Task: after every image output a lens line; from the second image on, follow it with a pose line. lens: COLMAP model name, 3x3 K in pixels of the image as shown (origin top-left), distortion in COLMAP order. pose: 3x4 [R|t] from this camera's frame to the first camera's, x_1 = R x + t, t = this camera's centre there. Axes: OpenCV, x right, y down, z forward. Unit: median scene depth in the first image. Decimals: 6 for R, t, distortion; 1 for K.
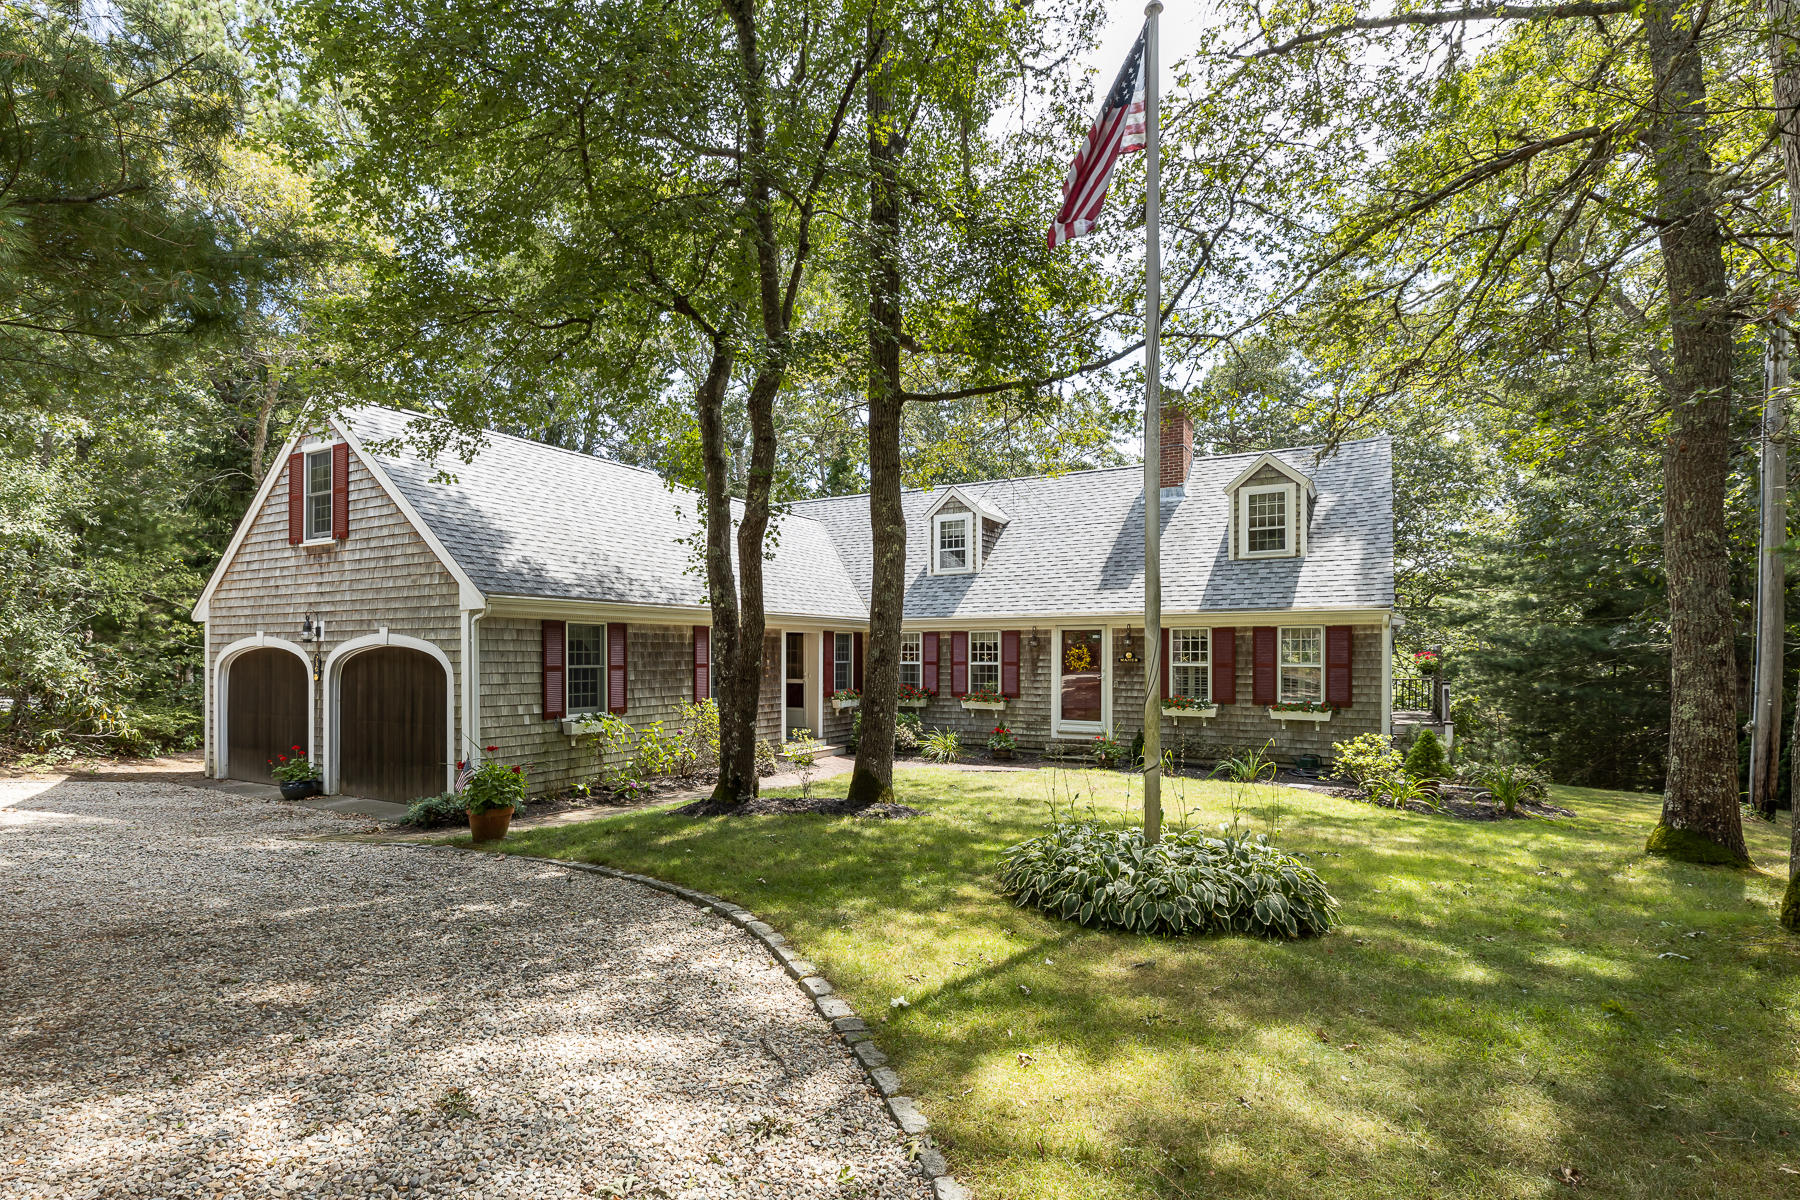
lens RADIAL K [[798.8, 0, 885.2], [0, 798.8, 602.1], [0, 0, 1]] dist [0.001286, -0.000260]
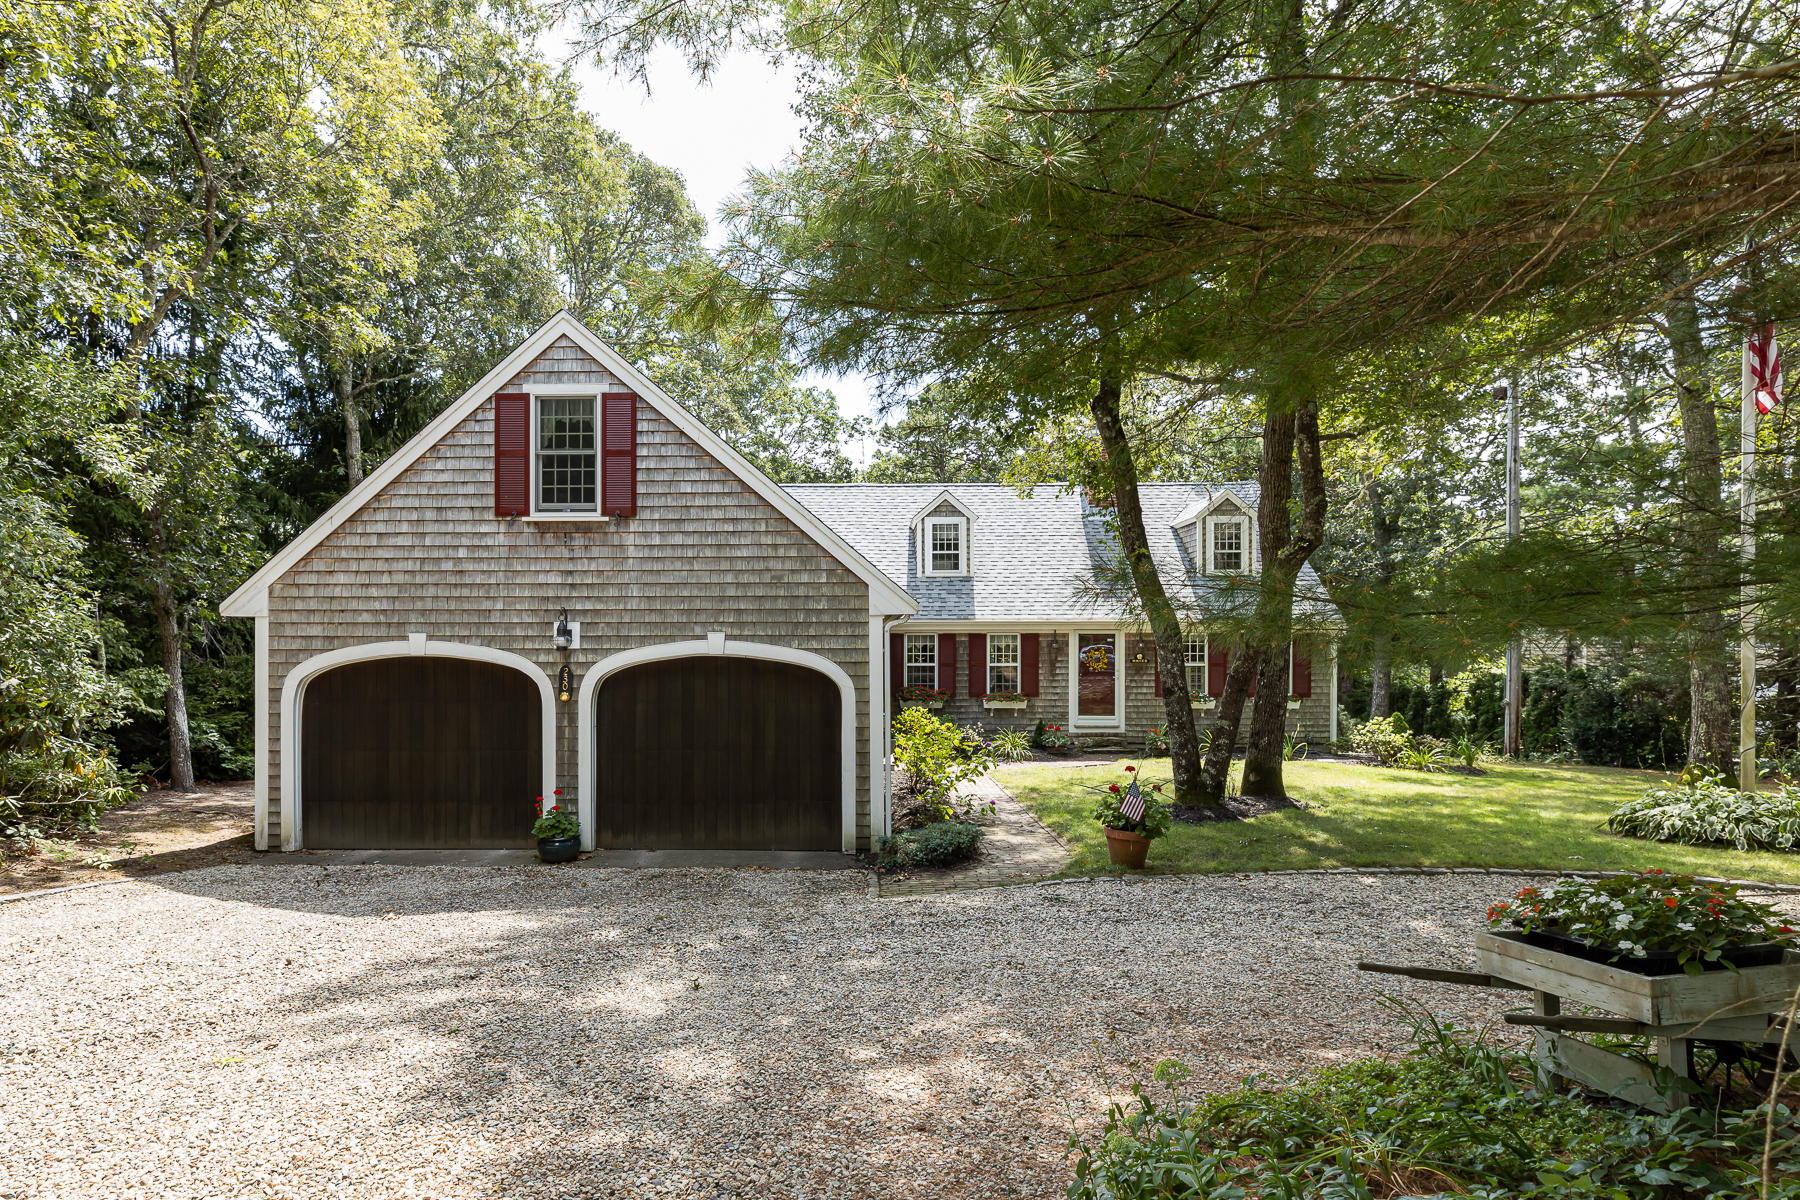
lens RADIAL K [[827.2, 0, 870.4], [0, 827.2, 598.9], [0, 0, 1]] dist [0.002781, -0.000017]
pose [[0.890876, 0.025978, 0.453504, -0.596972], [-0.029198, 0.999574, 0.000100, -0.004793], [-0.453308, -0.013330, 0.891254, 0.129913]]
